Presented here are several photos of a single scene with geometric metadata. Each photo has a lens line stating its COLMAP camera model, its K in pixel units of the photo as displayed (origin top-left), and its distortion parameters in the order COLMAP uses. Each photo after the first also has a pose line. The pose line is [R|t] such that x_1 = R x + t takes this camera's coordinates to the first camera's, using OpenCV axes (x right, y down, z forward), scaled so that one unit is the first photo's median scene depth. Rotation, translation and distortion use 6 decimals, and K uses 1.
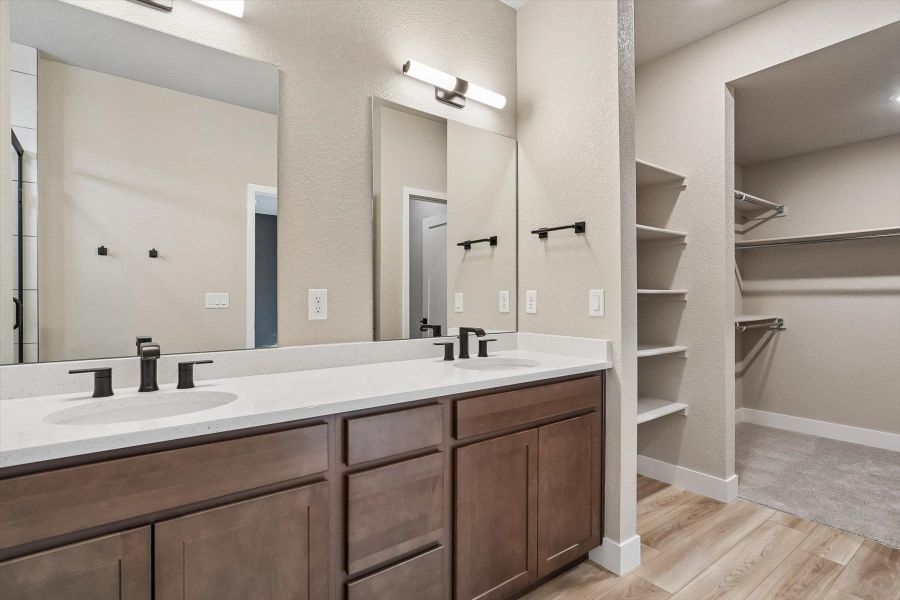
lens RADIAL K [[453.0, 0, 447.5], [0, 453.0, 300.5], [0, 0, 1]] dist [0.026846, 0.000155]
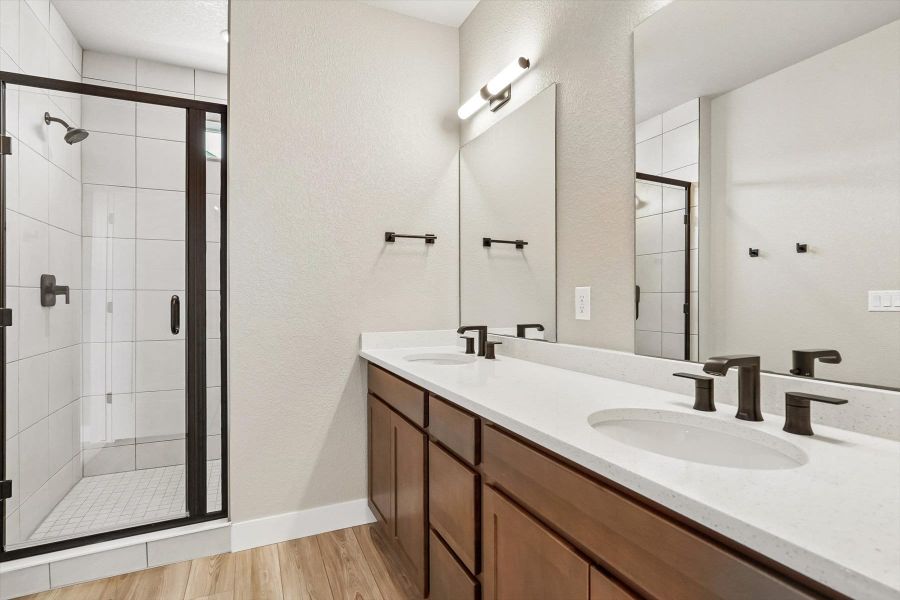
lens RADIAL K [[453.0, 0, 446.3], [0, 453.0, 299.4], [0, 0, 1]] dist [0.026846, 0.000155]
pose [[-0.229688, -0.000476, -0.973264, 0.588815], [-0.005004, 0.999987, 0.000691, 0.000503], [0.973251, 0.005029, -0.229688, 0.802995]]
